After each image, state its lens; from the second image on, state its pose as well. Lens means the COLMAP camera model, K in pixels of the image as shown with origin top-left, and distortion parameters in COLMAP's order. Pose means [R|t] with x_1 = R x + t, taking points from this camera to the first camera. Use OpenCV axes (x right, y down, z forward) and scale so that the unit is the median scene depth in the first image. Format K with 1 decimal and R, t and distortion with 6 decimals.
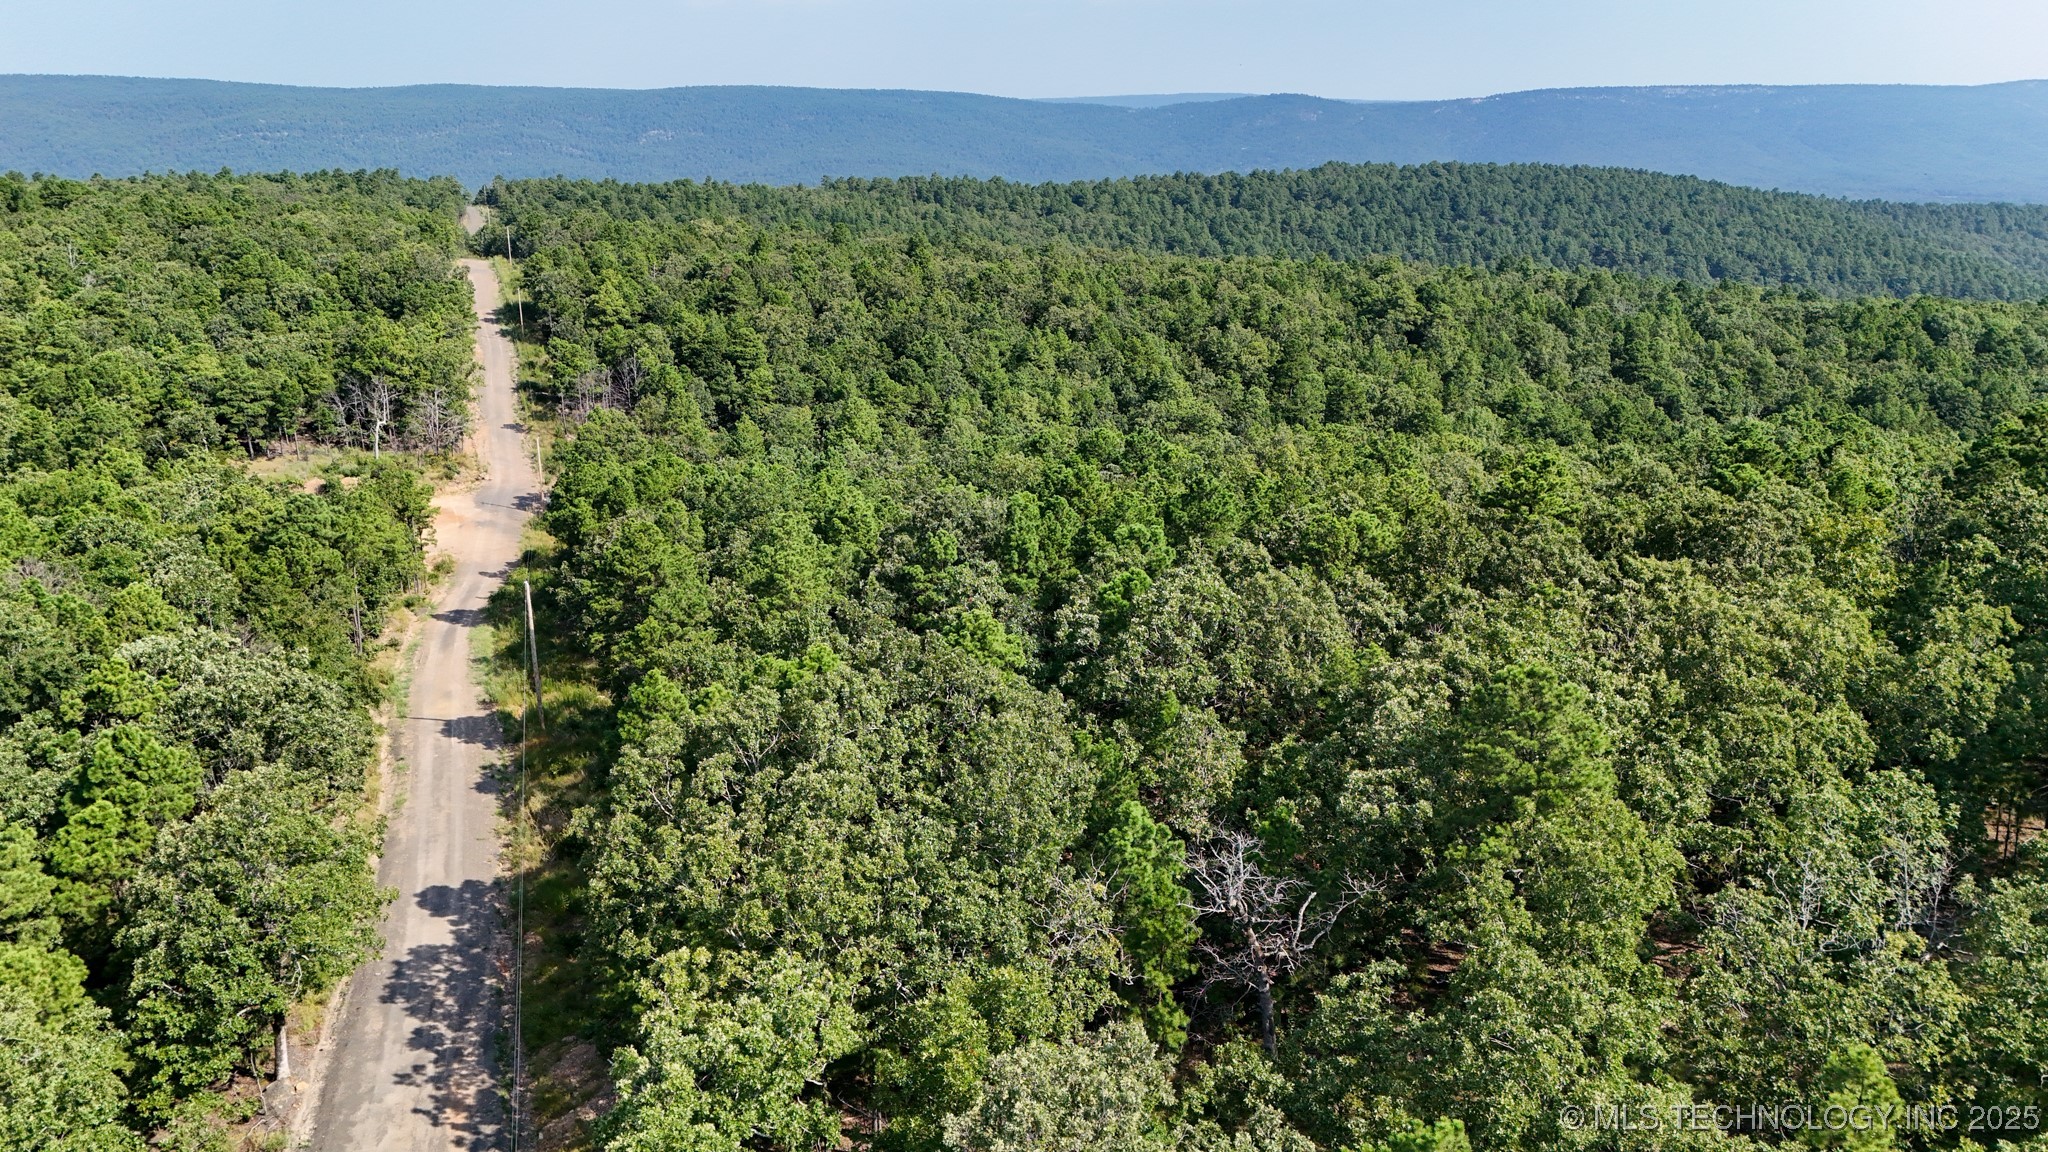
lens RADIAL K [[1509.5, 0, 1019.2], [0, 1509.5, 591.9], [0, 0, 1]] dist [0.080402, -0.074698]
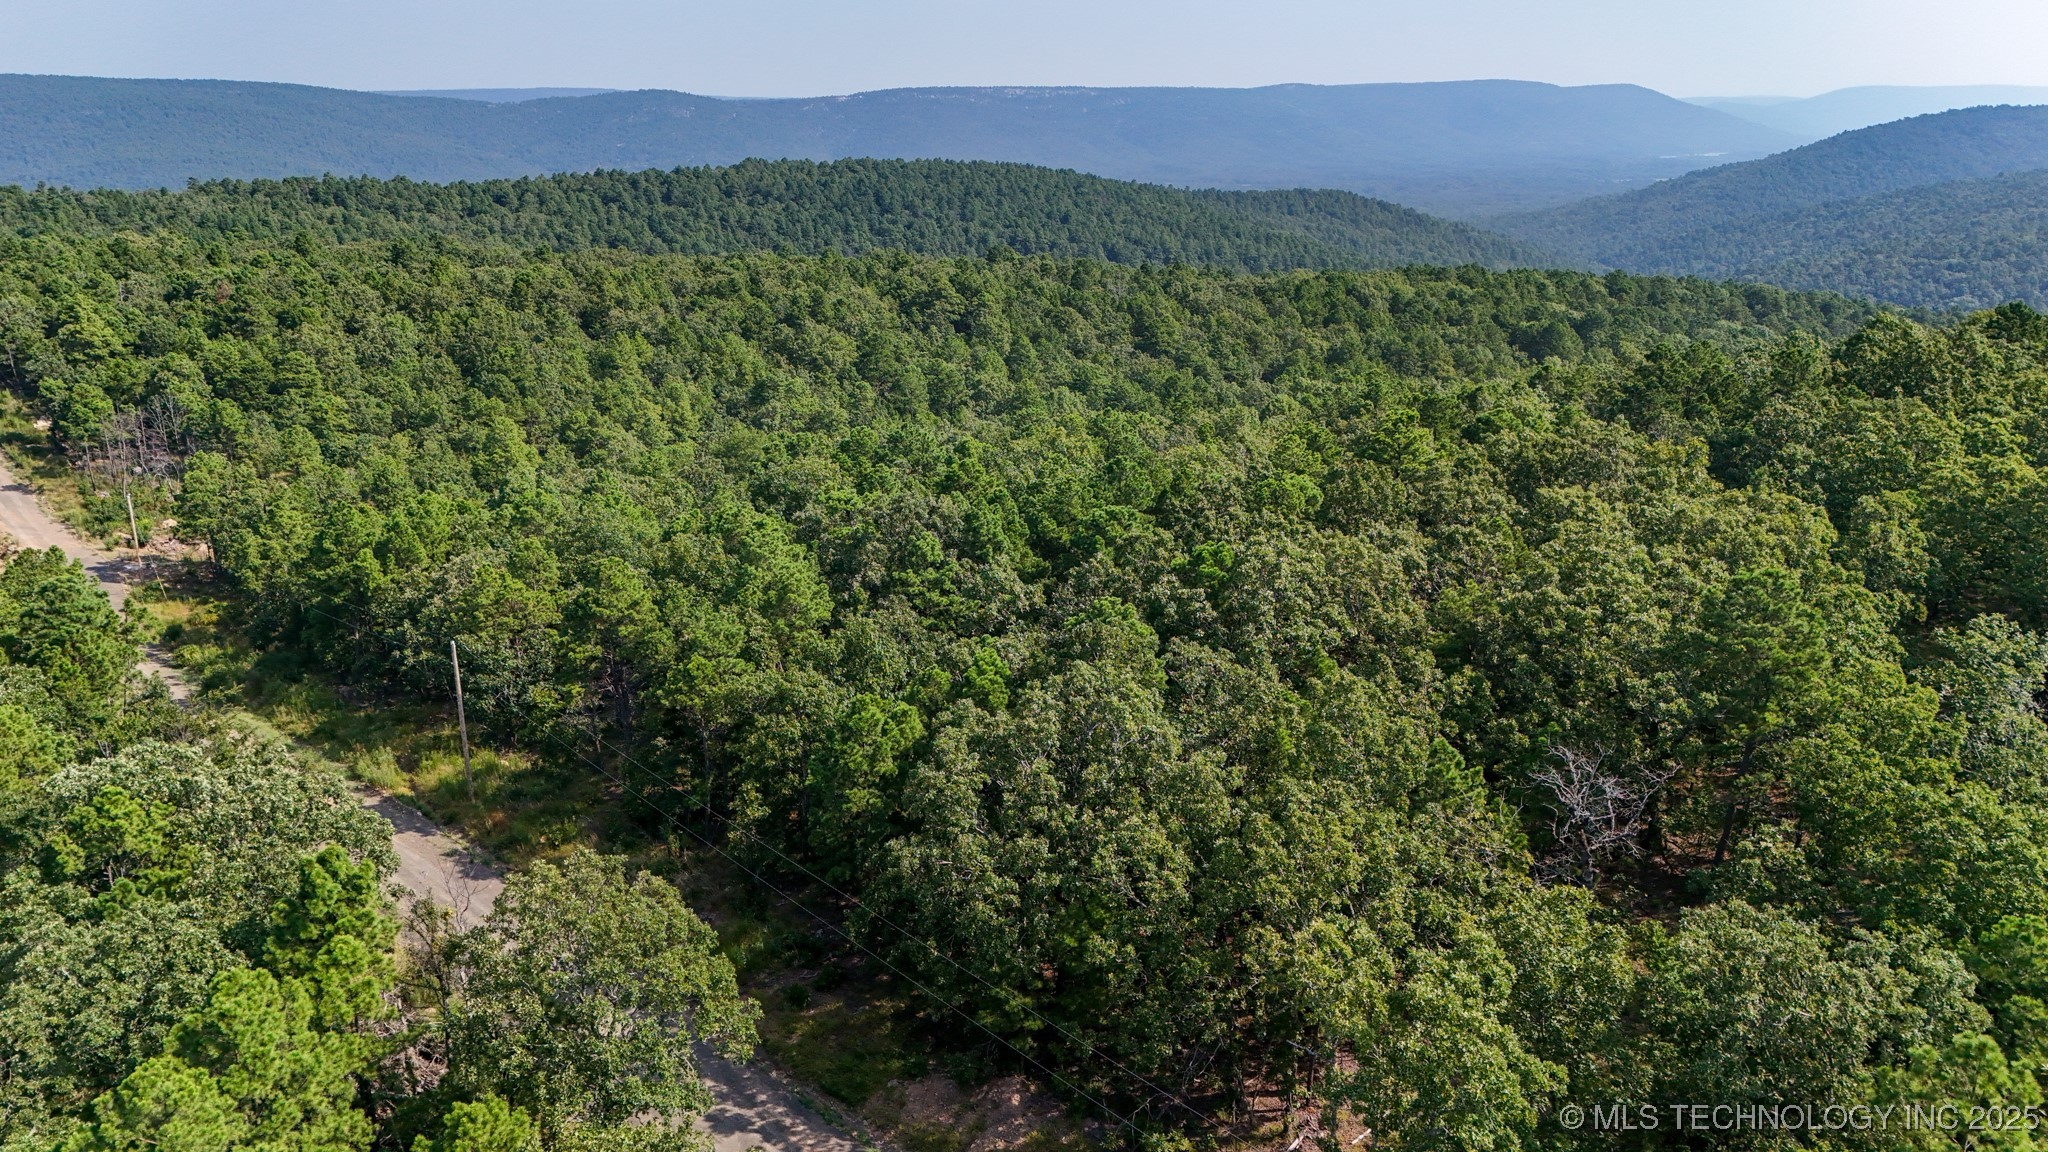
lens RADIAL K [[1509.5, 0, 1029.3], [0, 1509.5, 590.8], [0, 0, 1]] dist [0.080402, -0.074698]
pose [[0.921580, -0.120685, 0.368951, -0.119413], [0.120111, 0.992455, 0.024617, -0.006211], [-0.369138, 0.021628, 0.929123, 0.016037]]
